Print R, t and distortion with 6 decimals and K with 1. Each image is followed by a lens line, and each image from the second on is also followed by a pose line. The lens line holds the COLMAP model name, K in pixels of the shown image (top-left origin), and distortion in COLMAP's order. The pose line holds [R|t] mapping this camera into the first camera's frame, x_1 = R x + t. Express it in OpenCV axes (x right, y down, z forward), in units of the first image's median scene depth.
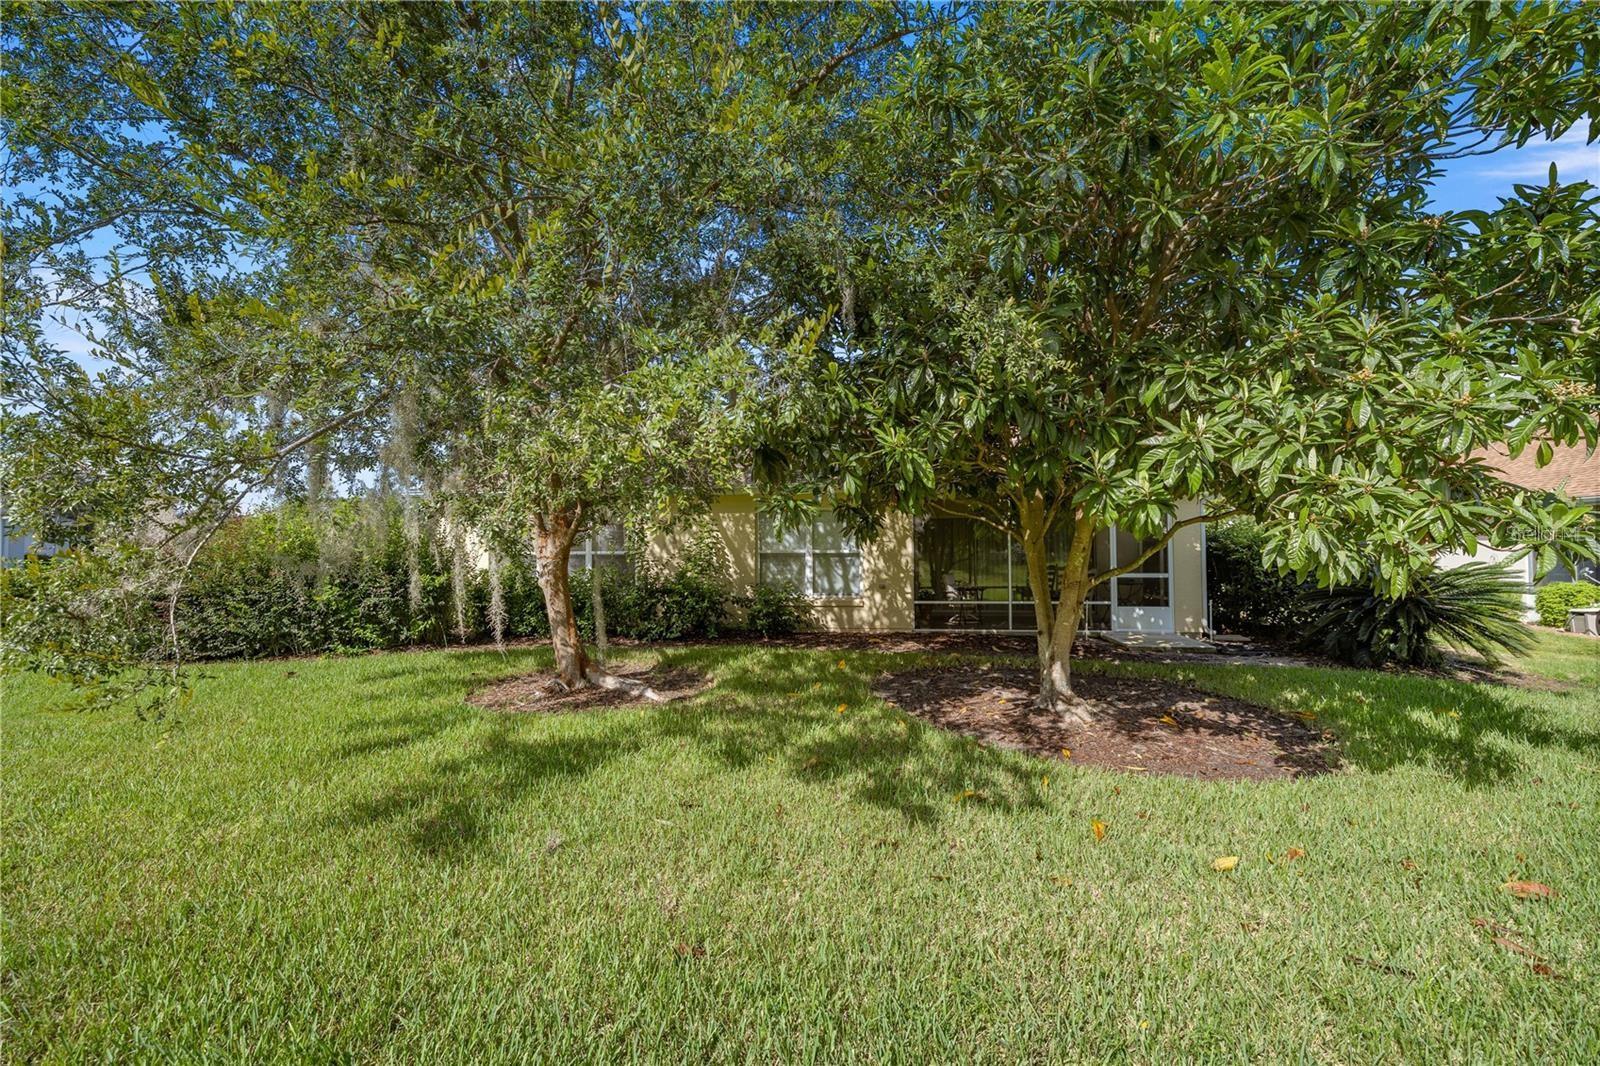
lens RADIAL K [[678.6, 0, 800.9], [0, 678.6, 536.8], [0, 0, 1]] dist [0.010881, -0.000643]
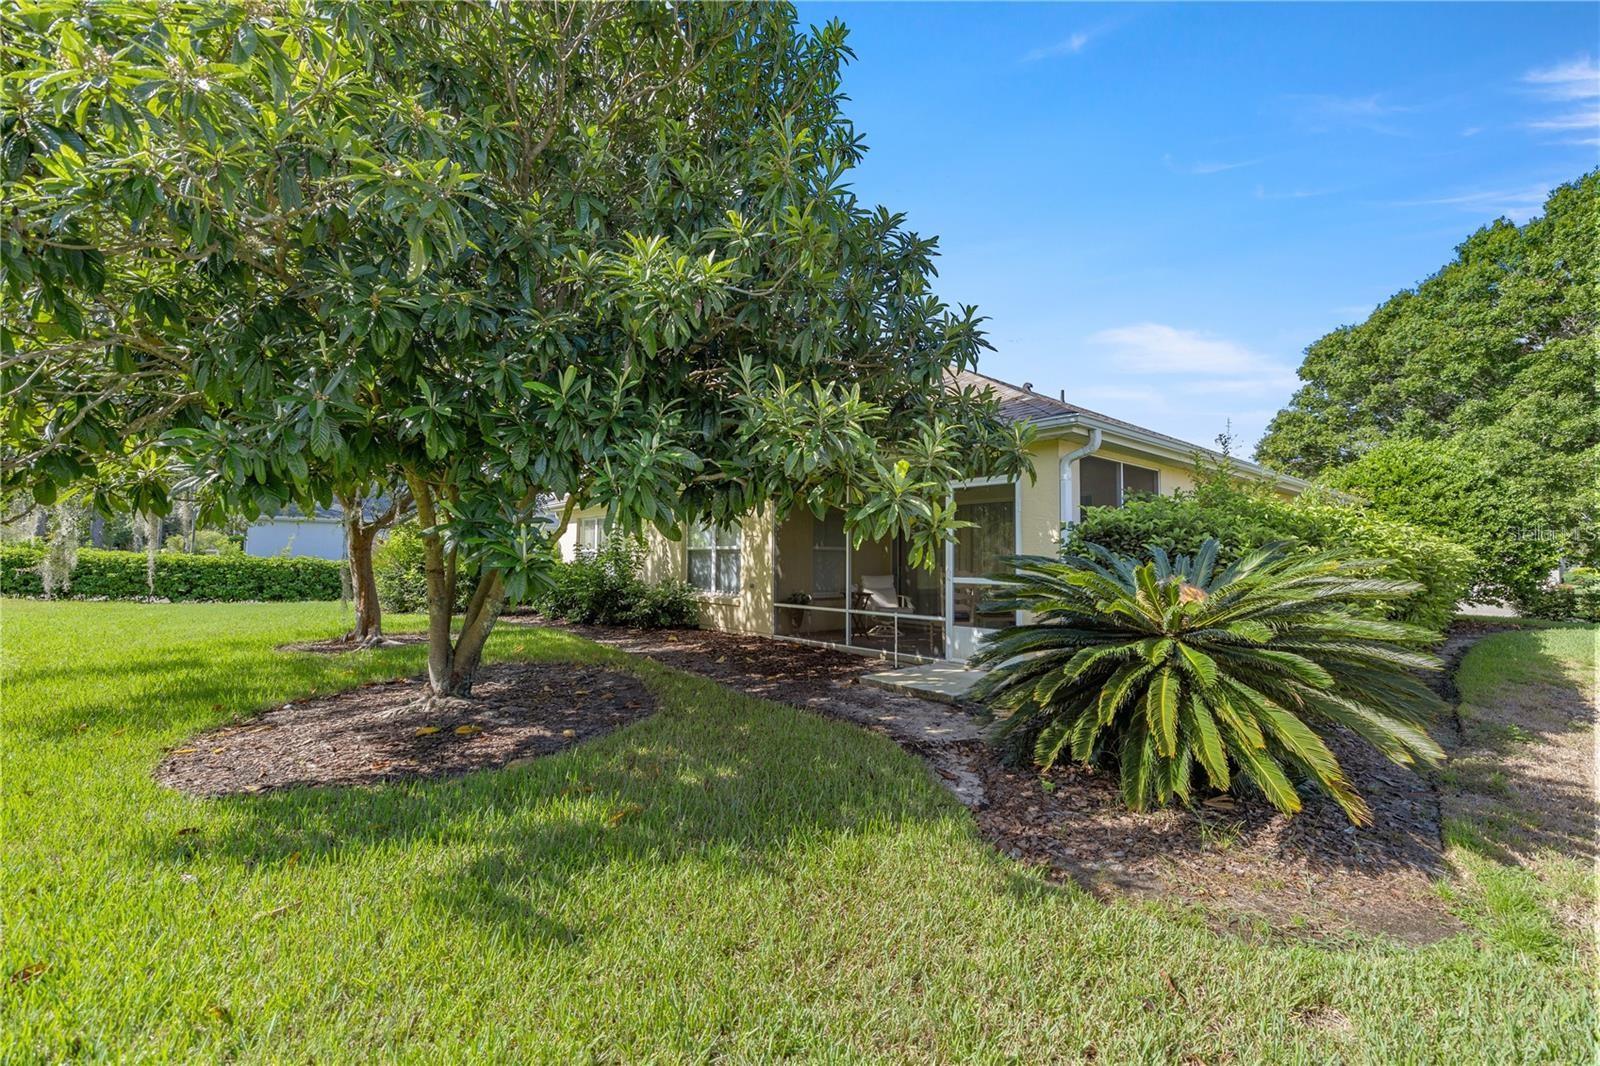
lens RADIAL K [[678.6, 0, 800.8], [0, 678.6, 539.4], [0, 0, 1]] dist [0.010881, -0.000643]
pose [[0.721345, -0.012463, -0.692464, 0.804550], [0.009257, 0.999922, -0.008353, 0.019421], [0.692514, -0.000385, 0.721404, 0.382881]]
